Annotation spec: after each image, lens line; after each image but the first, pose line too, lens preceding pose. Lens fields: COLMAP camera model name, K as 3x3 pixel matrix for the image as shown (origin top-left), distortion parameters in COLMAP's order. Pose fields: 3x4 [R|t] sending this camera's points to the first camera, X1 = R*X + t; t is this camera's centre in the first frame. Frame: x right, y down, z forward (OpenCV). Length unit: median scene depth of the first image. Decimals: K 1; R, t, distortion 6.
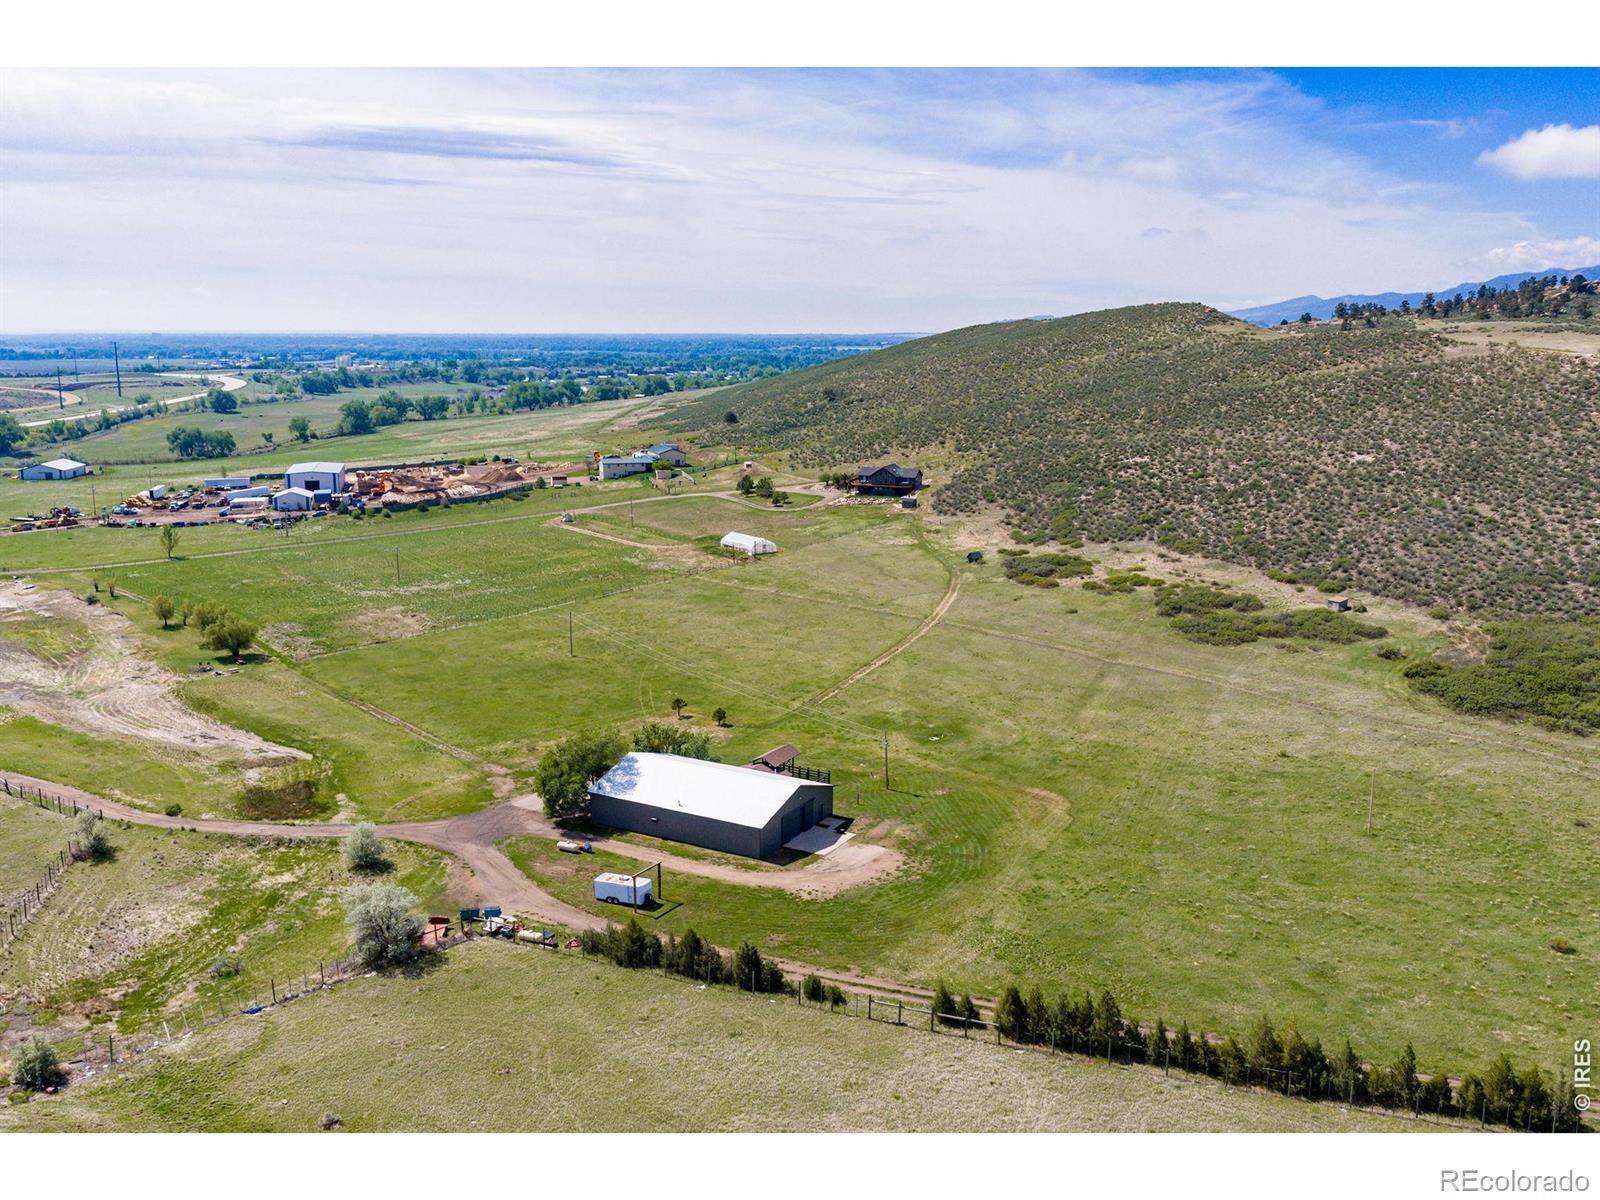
lens RADIAL K [[1402.7, 0, 804.5], [0, 1402.7, 595.4], [0, 0, 1]] dist [0.025712, -0.061264]
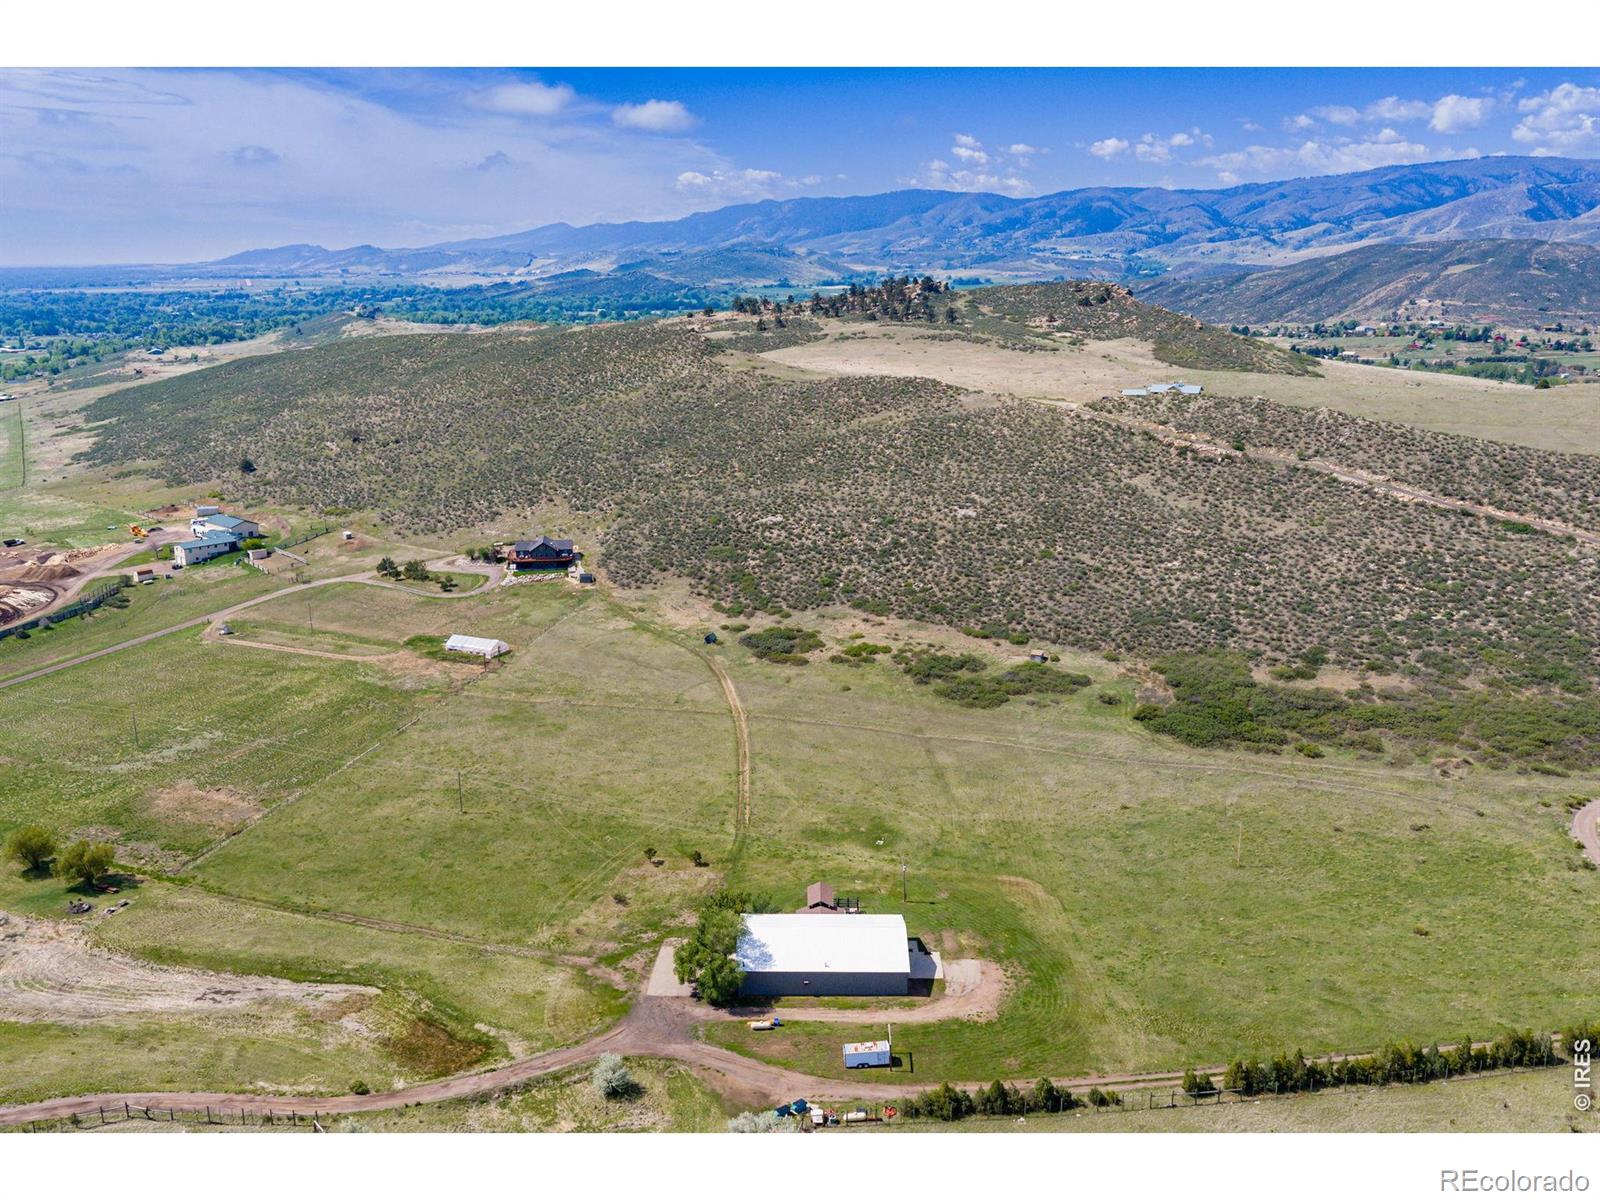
lens RADIAL K [[1389.4, 0, 800.0], [0, 1389.4, 600.0], [0, 0, 1]] dist [0.014006, -0.024267]
pose [[0.872611, -0.129006, 0.471070, -0.387645], [0.101464, 0.991326, 0.083529, -0.164050], [-0.477760, -0.025092, 0.878132, -0.026915]]
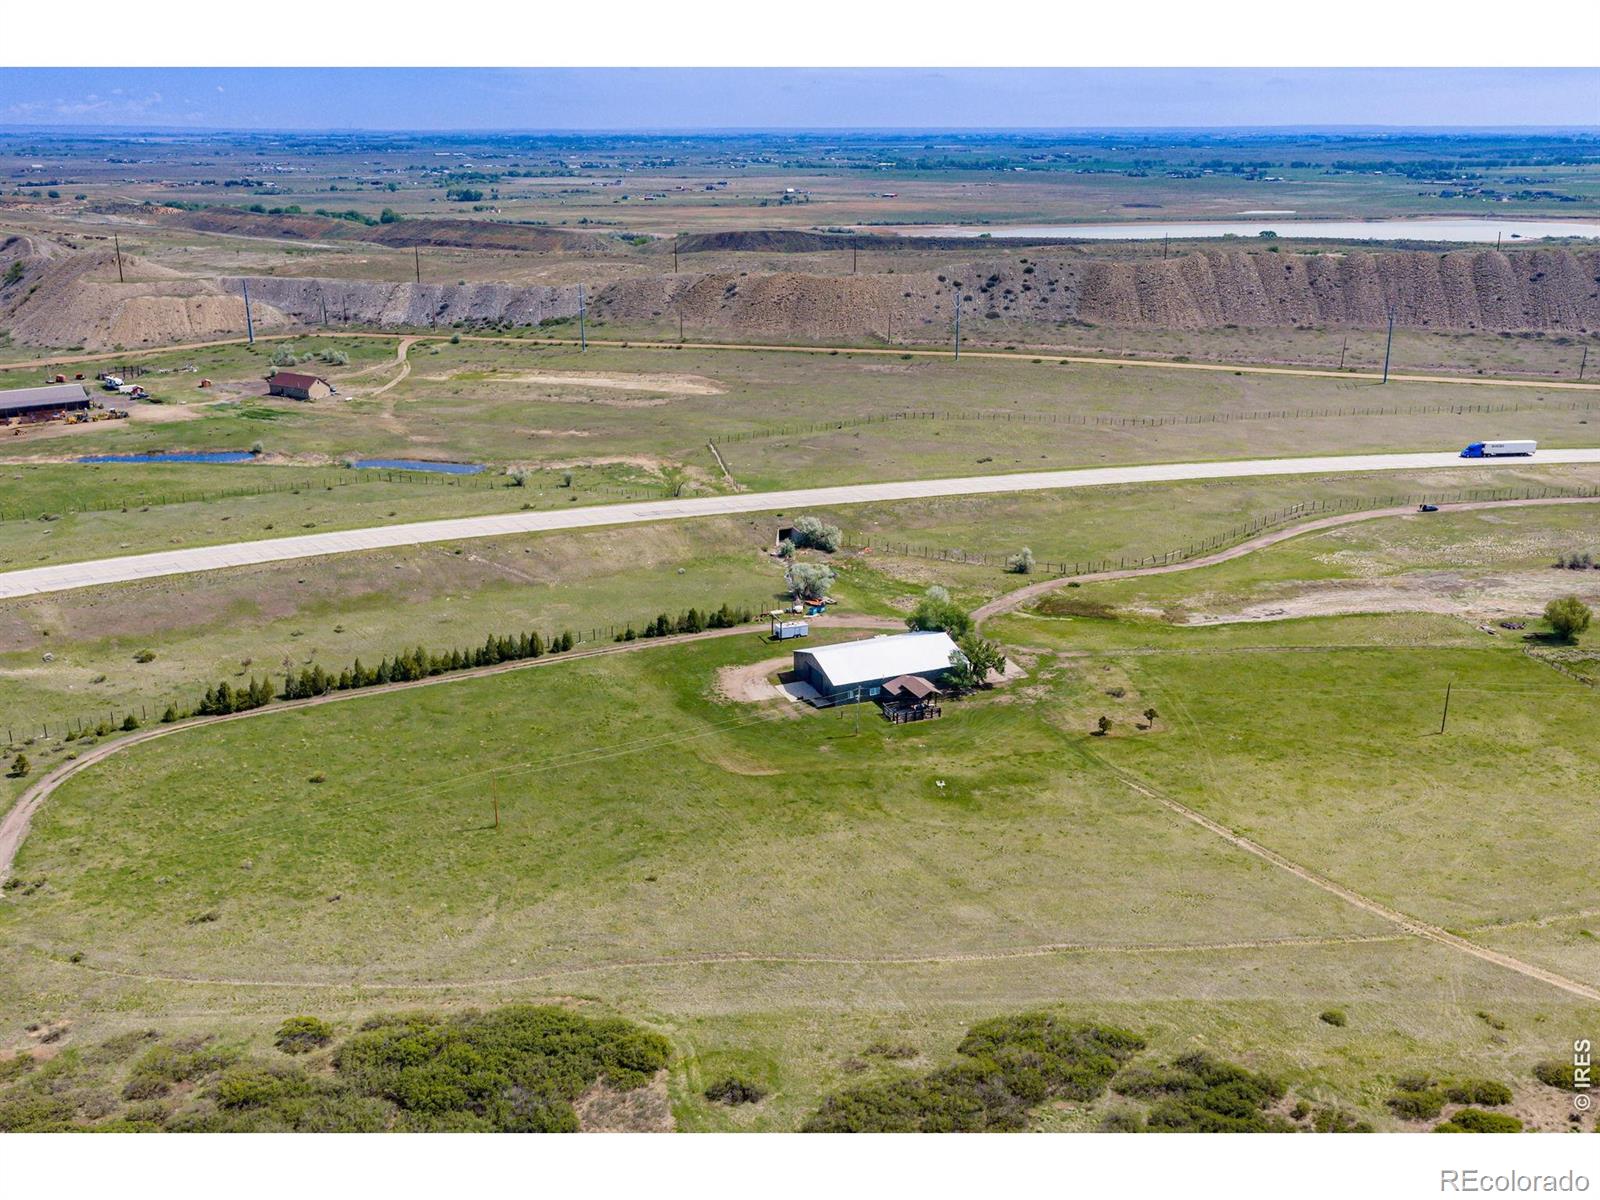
lens RADIAL K [[1402.7, 0, 804.5], [0, 1402.7, 595.4], [0, 0, 1]] dist [0.025712, -0.061264]
pose [[-0.608116, 0.245388, -0.754970, 0.642006], [-0.146354, 0.900068, 0.410436, -0.302137], [0.780241, 0.360085, -0.511432, 1.032614]]
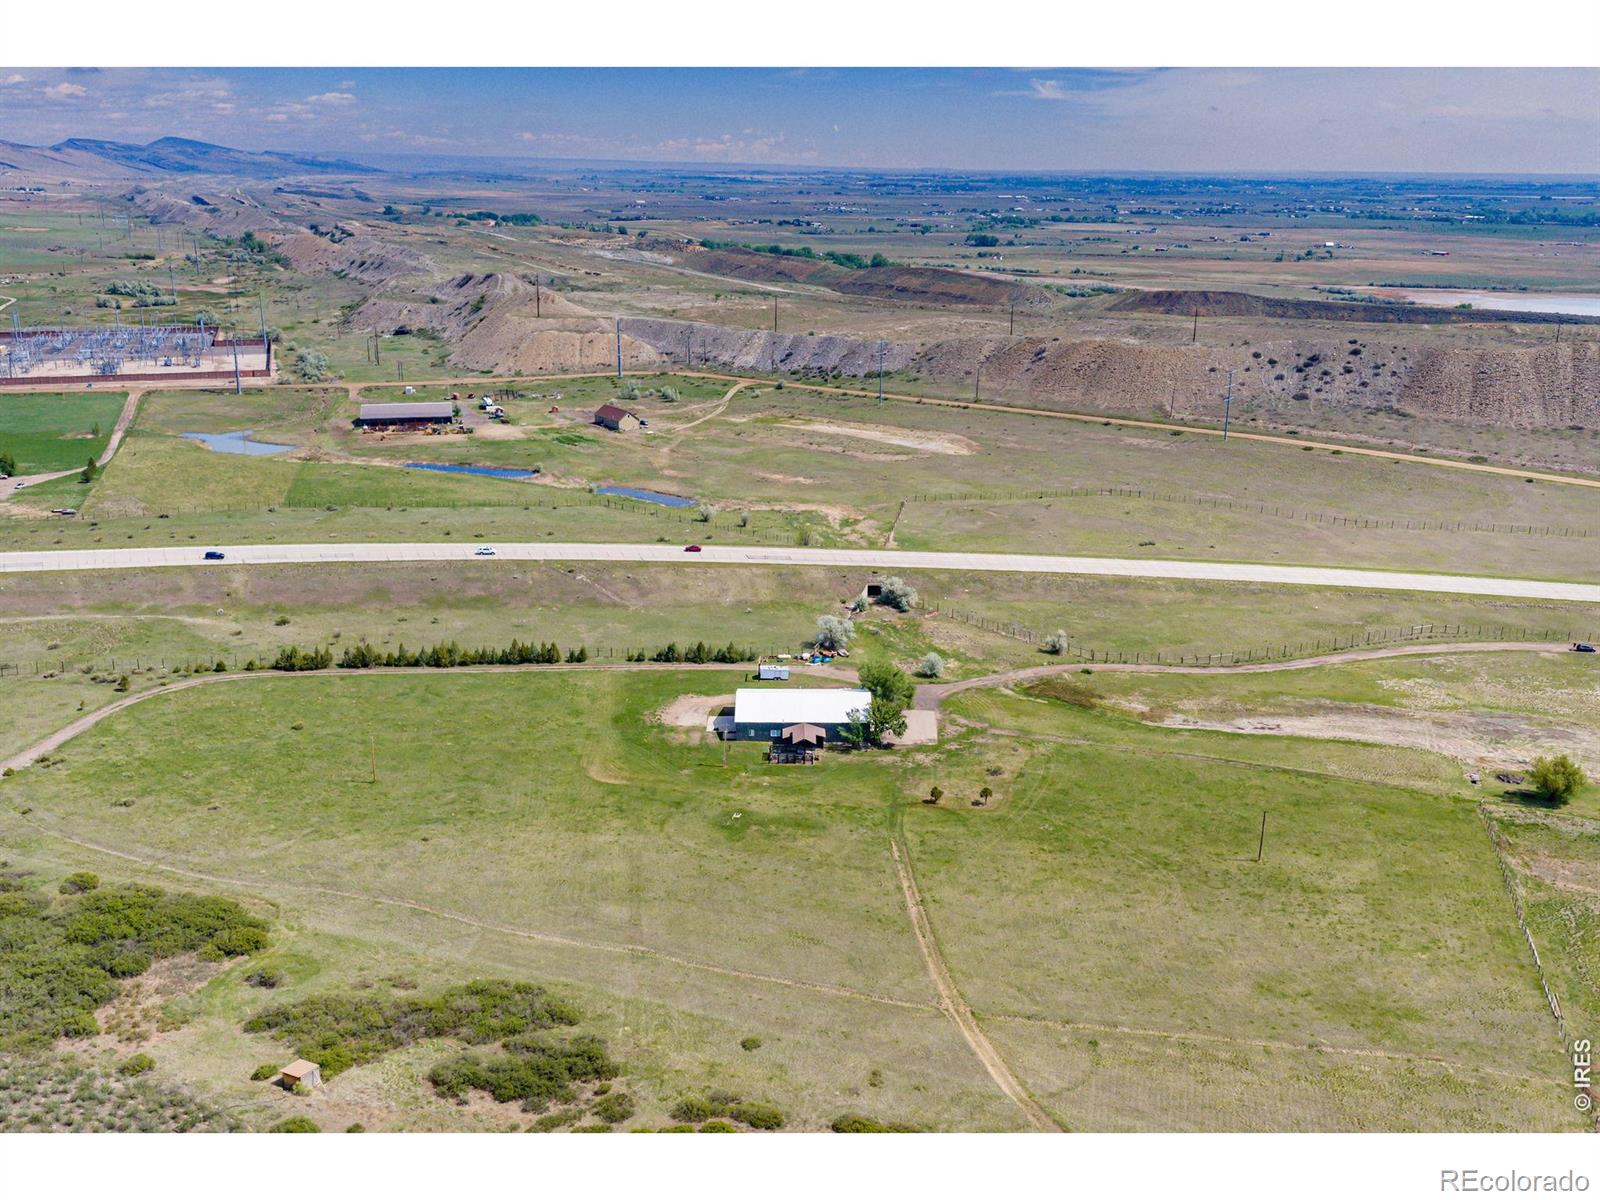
lens RADIAL K [[1436.7, 0, 800.0], [0, 1436.7, 600.0], [0, 0, 1]] dist [0.032115, -0.076317]
pose [[-0.866651, 0.130186, -0.481630, 0.427682], [-0.104765, 0.896345, 0.430801, -0.404465], [0.487791, 0.423812, -0.763180, 1.357525]]
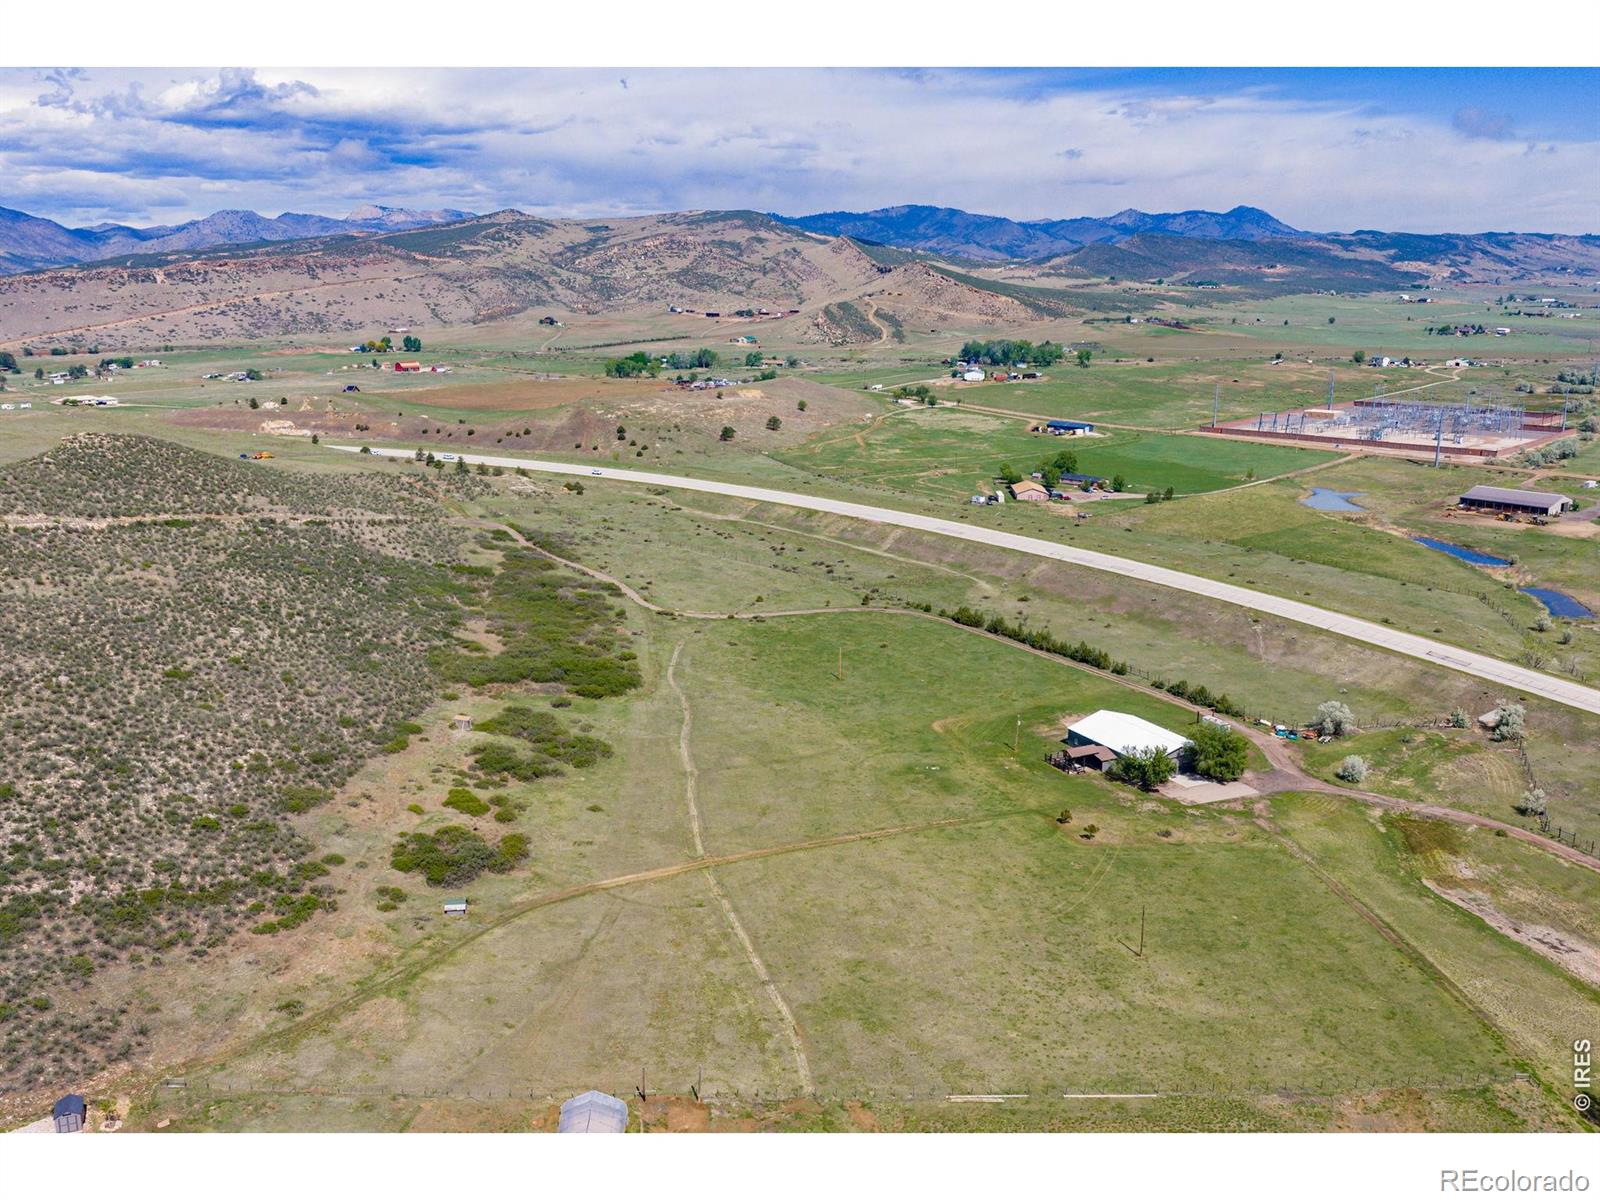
lens RADIAL K [[1392.2, 0, 800.0], [0, 1392.2, 600.0], [0, 0, 1]] dist [0.015978, -0.024869]
pose [[-0.832765, -0.134179, 0.537120, -0.376013], [0.098629, 0.918708, 0.382422, -0.432539], [-0.544770, 0.371444, -0.751835, 1.517606]]
